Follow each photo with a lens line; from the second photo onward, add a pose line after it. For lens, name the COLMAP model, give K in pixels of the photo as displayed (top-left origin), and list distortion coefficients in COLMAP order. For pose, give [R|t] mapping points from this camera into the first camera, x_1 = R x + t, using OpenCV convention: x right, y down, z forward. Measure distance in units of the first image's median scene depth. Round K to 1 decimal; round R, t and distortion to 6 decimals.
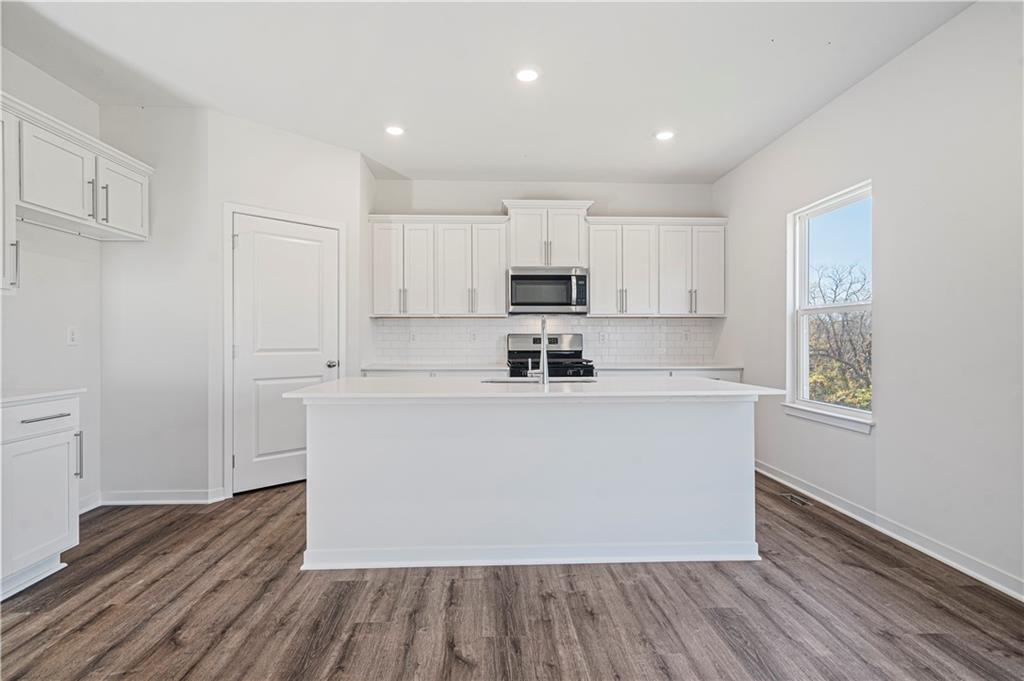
lens RADIAL K [[529.1, 0, 504.5], [0, 529.1, 341.0], [0, 0, 1]] dist [0.001869, 0.001151]
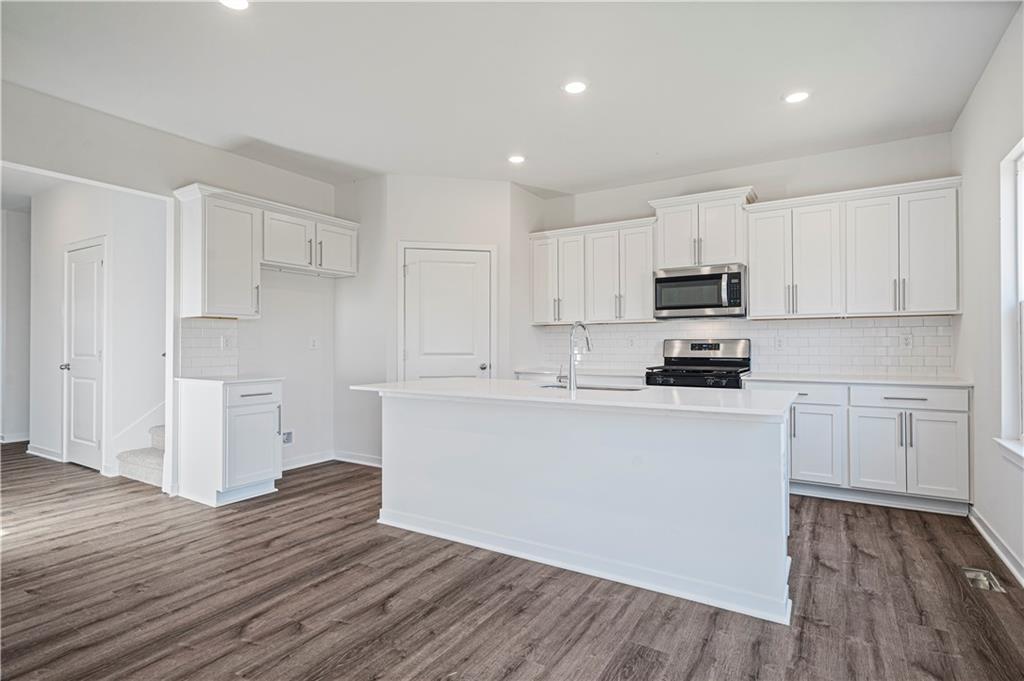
lens RADIAL K [[521.2, 0, 489.8], [0, 521.2, 340.4], [0, 0, 1]] dist [0.001296, 0.000875]
pose [[0.816489, -0.005733, -0.577332, 0.374548], [-0.000817, 0.999938, -0.011085, -0.001483], [0.577360, 0.009522, 0.816434, 0.067418]]
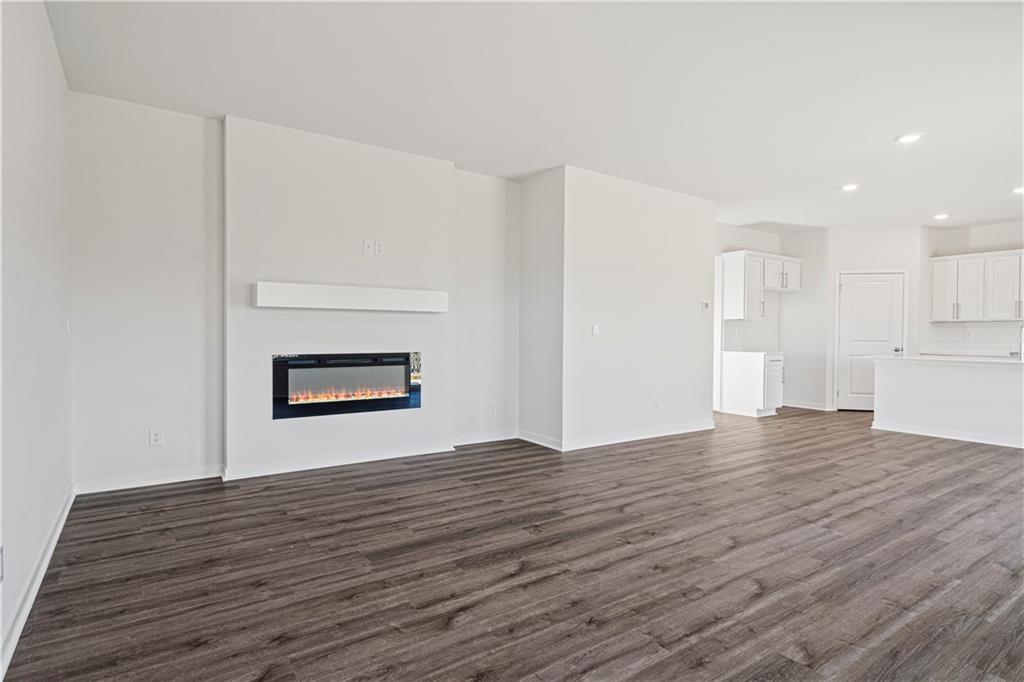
lens RADIAL K [[521.2, 0, 489.8], [0, 521.2, 340.9], [0, 0, 1]] dist [0.001296, 0.000875]
pose [[0.513587, 0.015699, -0.857894, 0.506628], [-0.009852, 0.999875, 0.012399, 0.006992], [0.857981, 0.002084, 0.513678, -1.150382]]
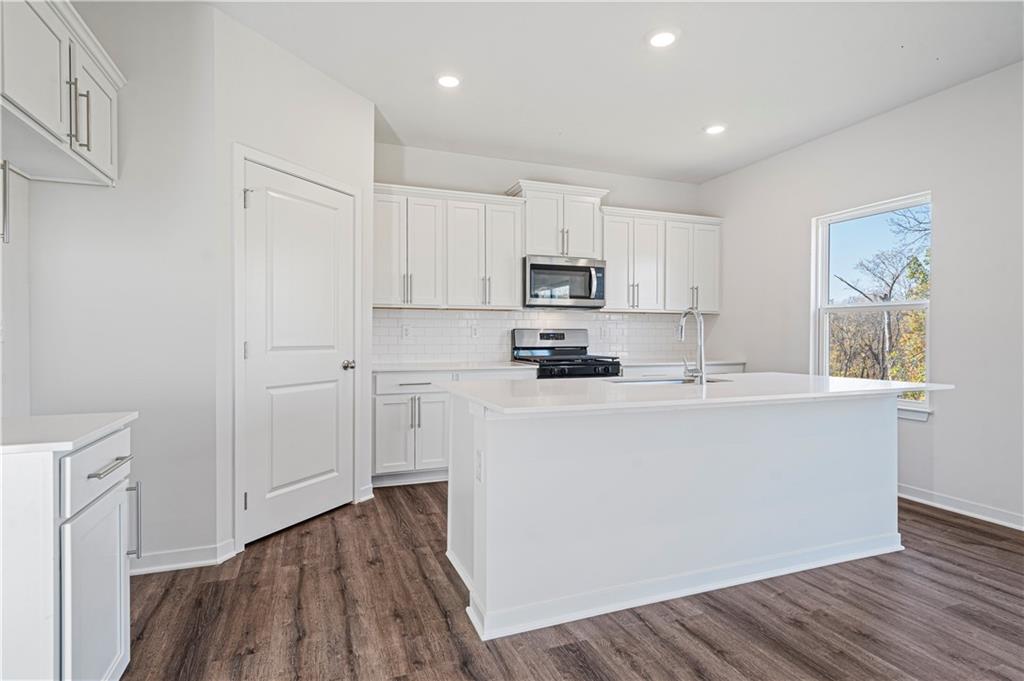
lens RADIAL K [[532.2, 0, 512.0], [0, 532.2, 340.5], [0, 0, 1]] dist [0.004013, 0.001122]
pose [[0.945609, -0.000737, 0.325303, -0.376785], [-0.001807, 0.999970, 0.007518, 0.000278], [-0.325299, -0.007697, 0.945580, 0.175201]]
